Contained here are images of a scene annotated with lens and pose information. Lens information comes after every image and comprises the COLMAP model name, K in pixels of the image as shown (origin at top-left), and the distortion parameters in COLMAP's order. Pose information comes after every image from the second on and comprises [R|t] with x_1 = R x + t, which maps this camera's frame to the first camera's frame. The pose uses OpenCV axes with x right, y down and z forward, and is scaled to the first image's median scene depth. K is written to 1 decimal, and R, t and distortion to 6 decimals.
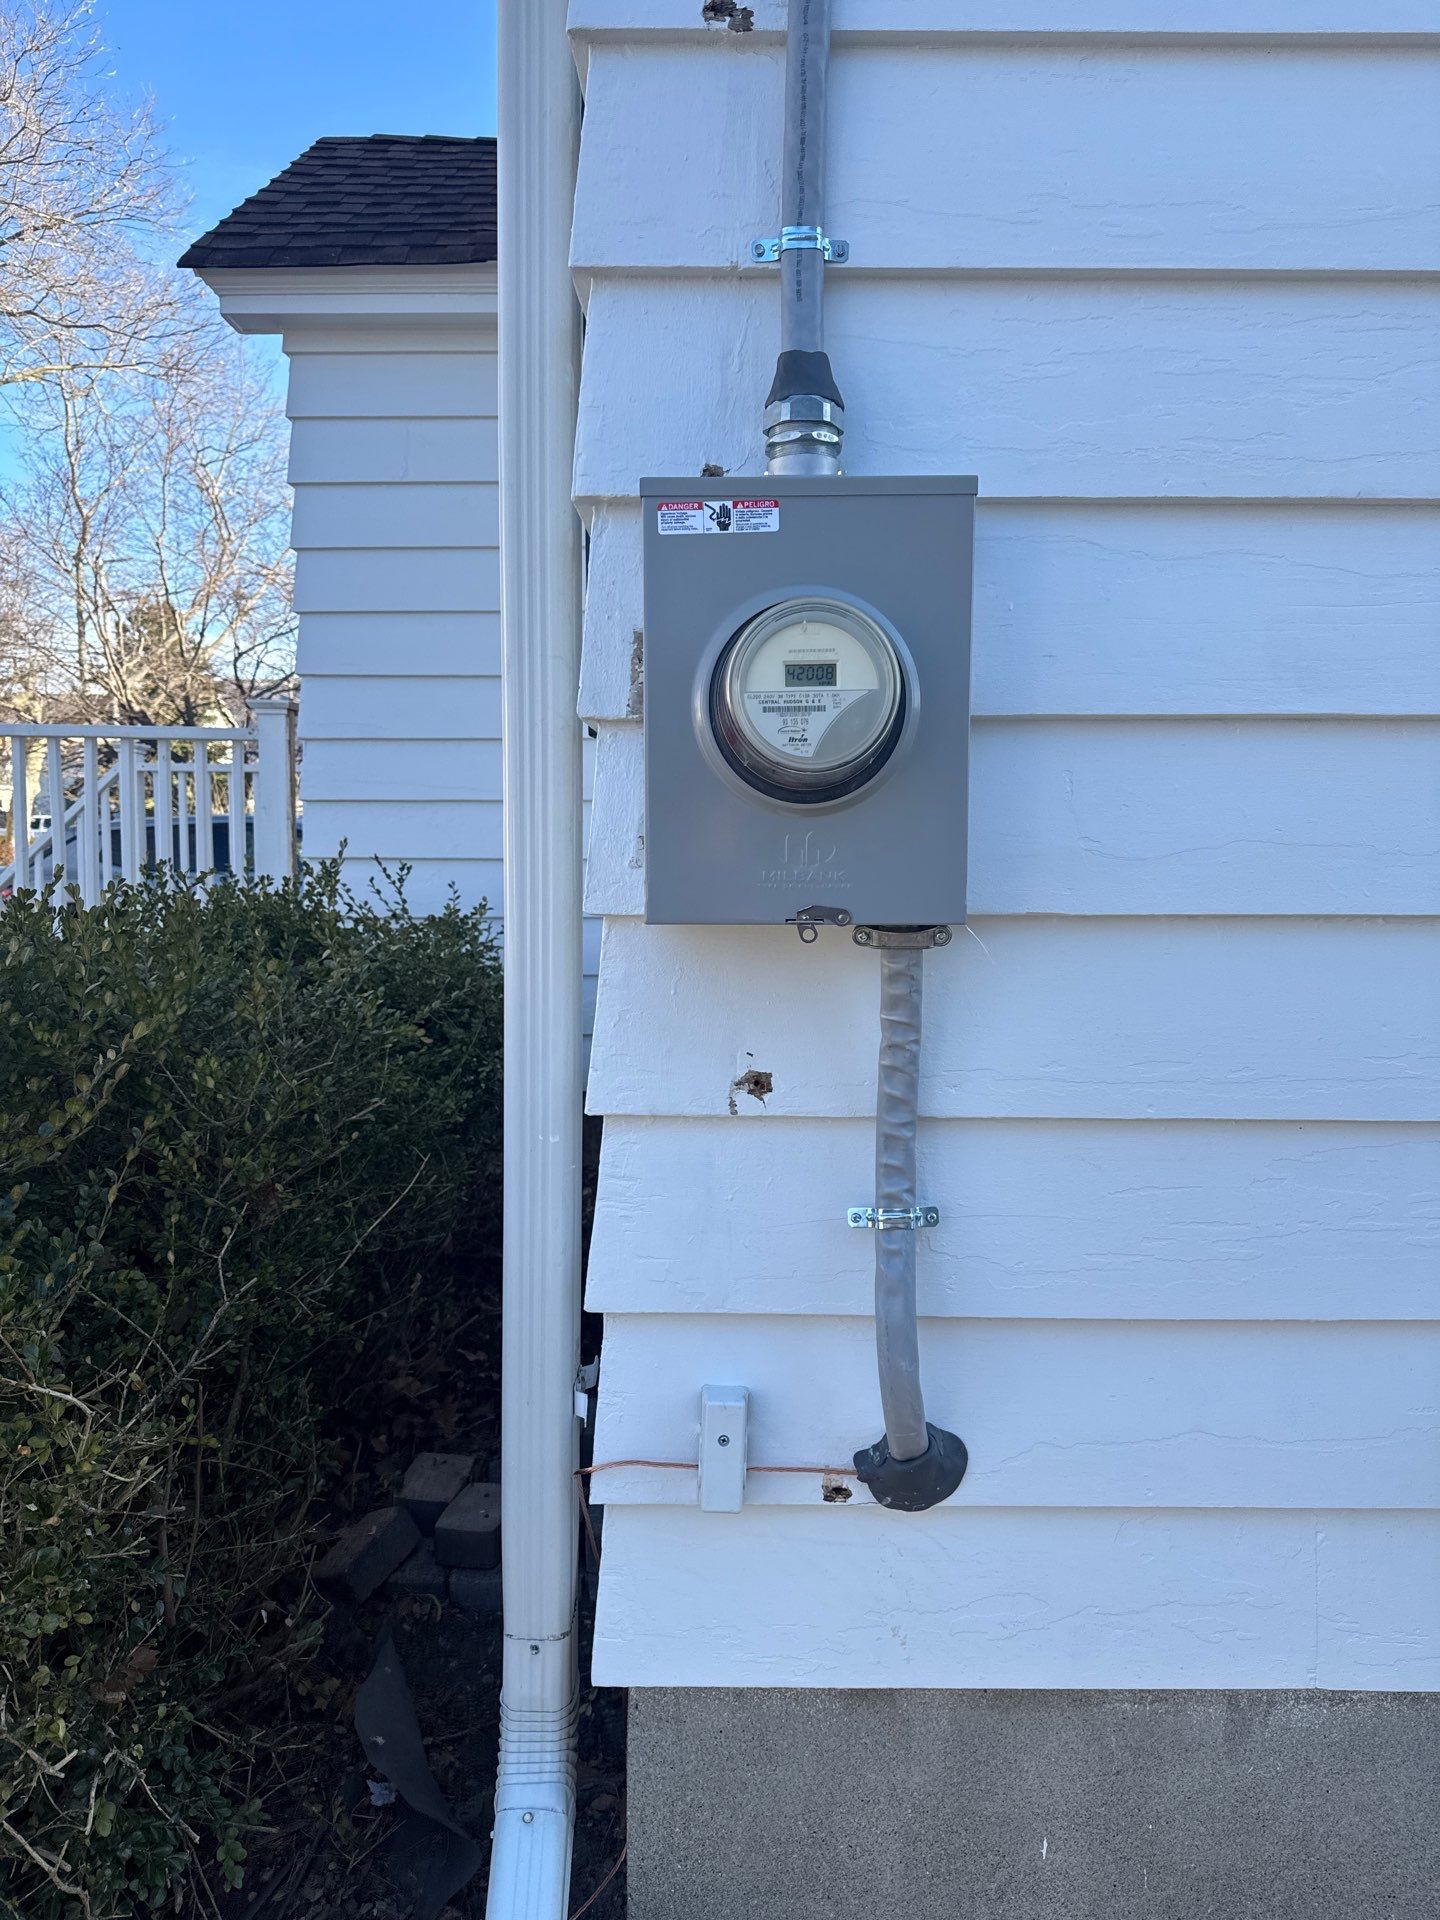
lens RADIAL K [[1351.0, 0, 720.0], [0, 1351.0, 960.0], [0, 0, 1]] dist [0.101099, -0.149392]
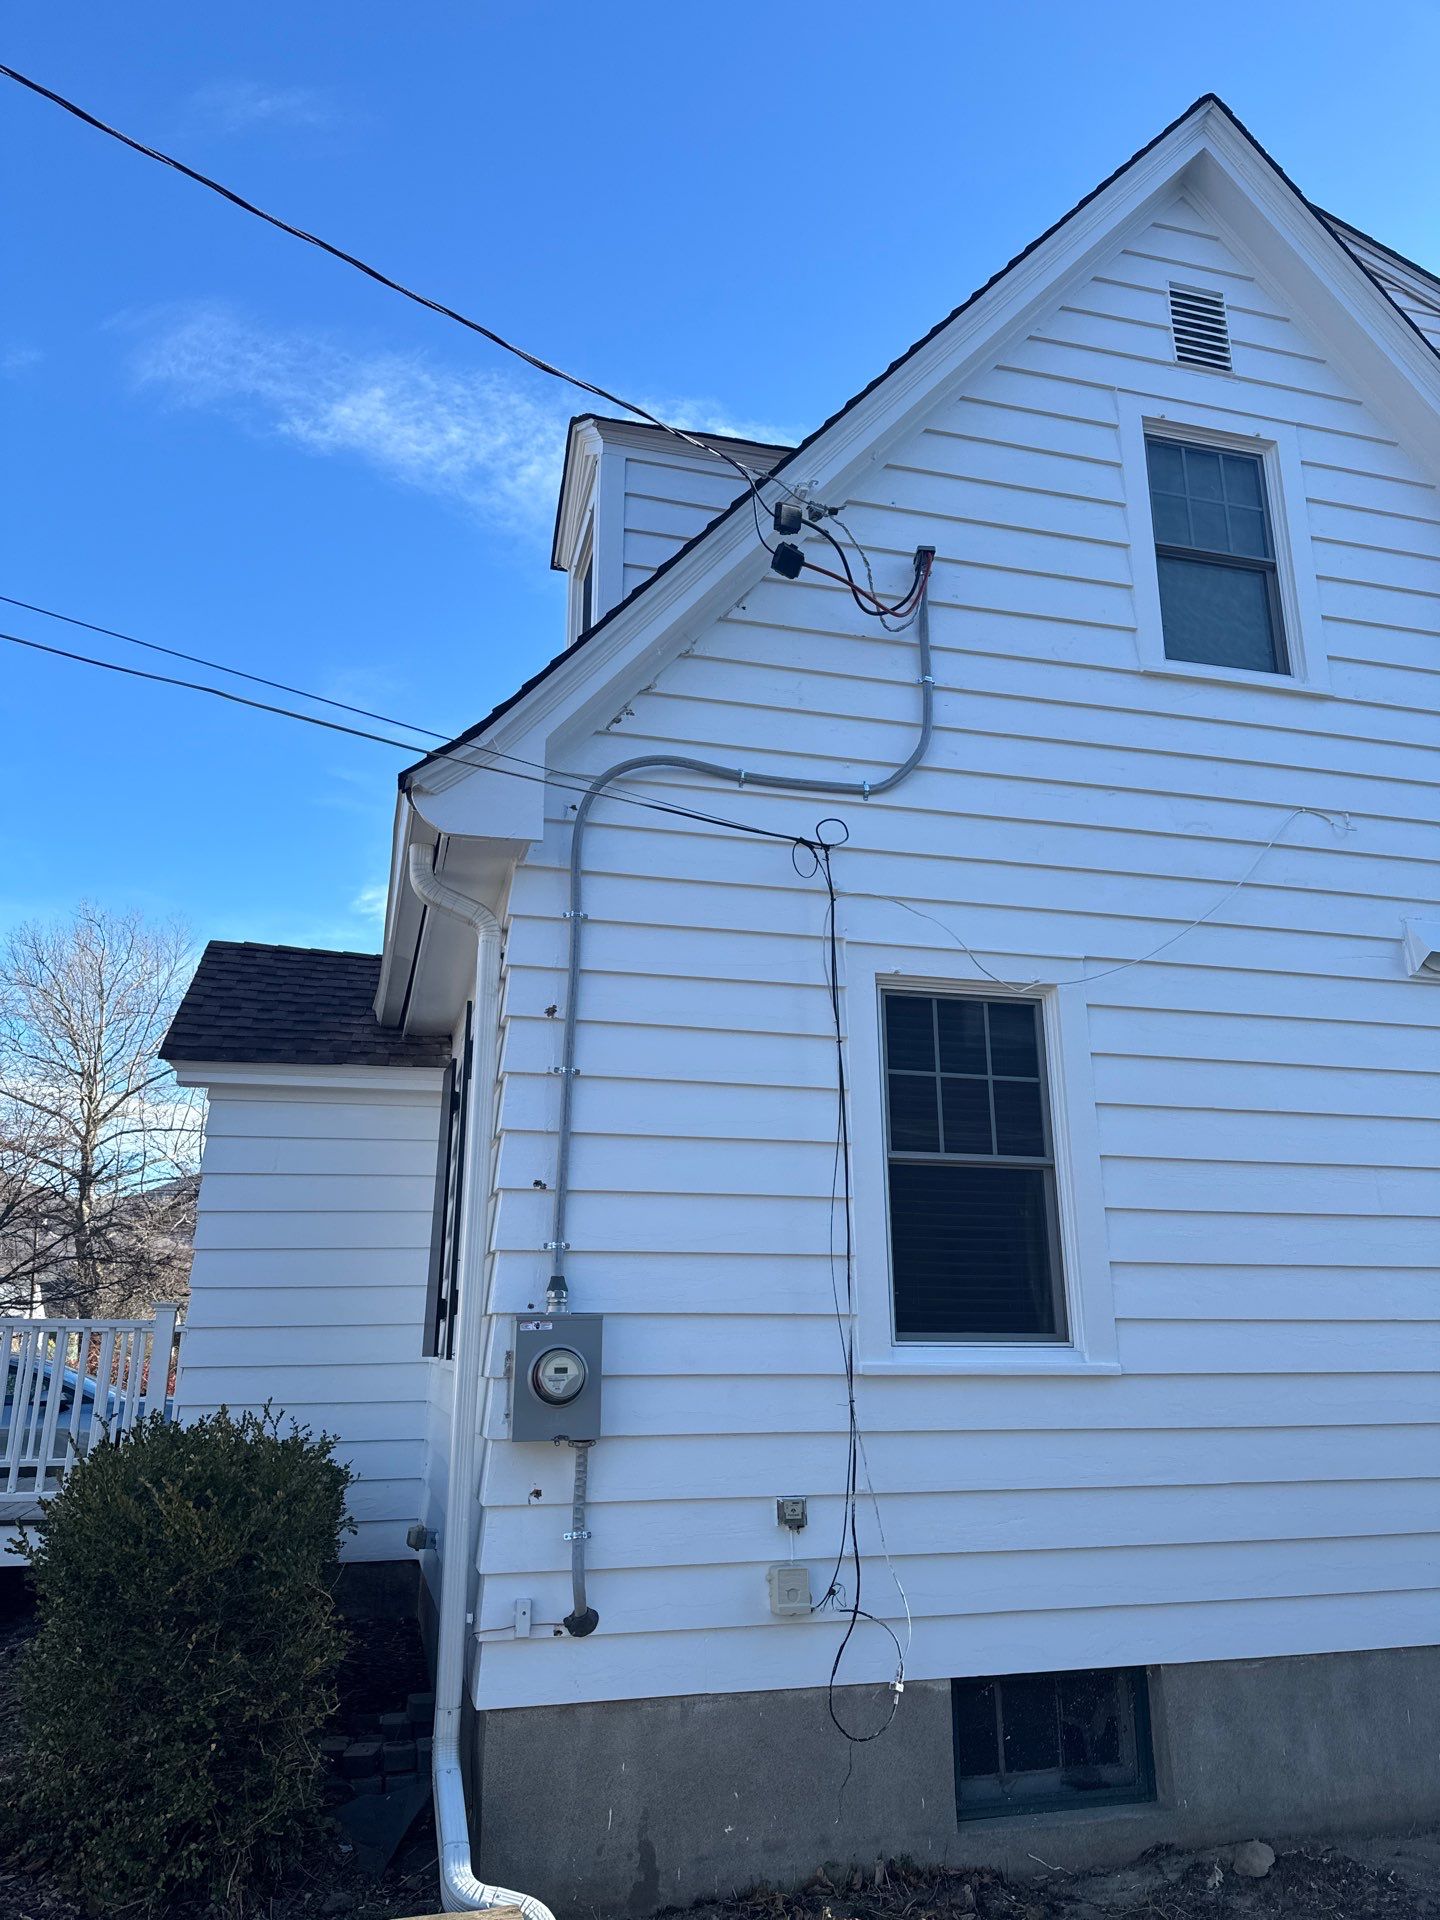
lens RADIAL K [[1351.0, 0, 720.0], [0, 1351.0, 960.0], [0, 0, 1]] dist [0.101099, -0.149392]
pose [[0.964731, 0.068259, 0.254233, -0.473106], [0.027566, 0.934289, -0.355450, 0.074216], [-0.261790, 0.349922, 0.899456, -2.534172]]
